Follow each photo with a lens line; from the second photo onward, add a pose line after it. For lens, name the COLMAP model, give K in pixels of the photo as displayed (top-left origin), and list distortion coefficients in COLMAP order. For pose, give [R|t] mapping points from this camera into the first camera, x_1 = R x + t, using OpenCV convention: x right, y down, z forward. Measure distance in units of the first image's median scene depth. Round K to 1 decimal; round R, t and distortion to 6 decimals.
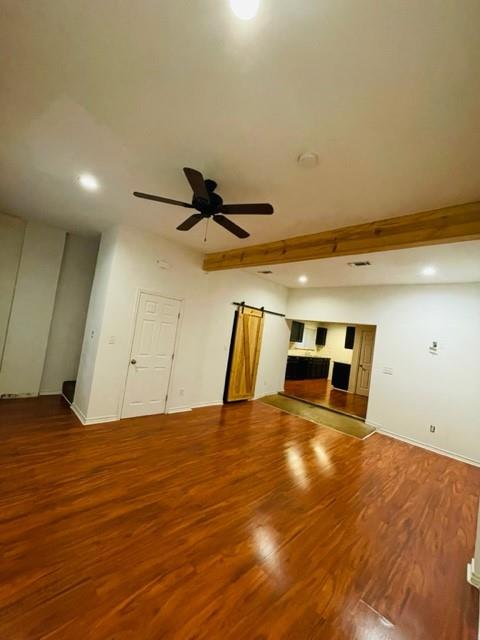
lens RADIAL K [[259.7, 0, 240.0], [0, 259.7, 320.0], [0, 0, 1]] dist [-0.001526, 0.000010]
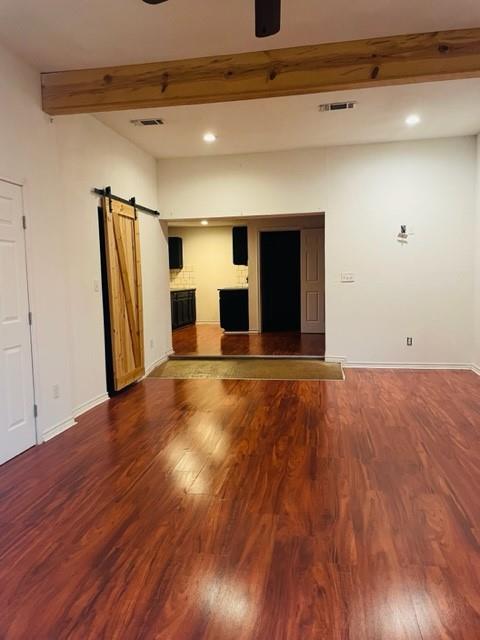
lens RADIAL K [[485.4, 0, 240.0], [0, 485.4, 320.0], [0, 0, 1]] dist [0.072651, -0.106596]
pose [[0.807890, -0.203567, 0.553058, -0.371610], [0.107285, 0.973569, 0.201628, 0.013474], [-0.579485, -0.103559, 0.808376, 0.111866]]
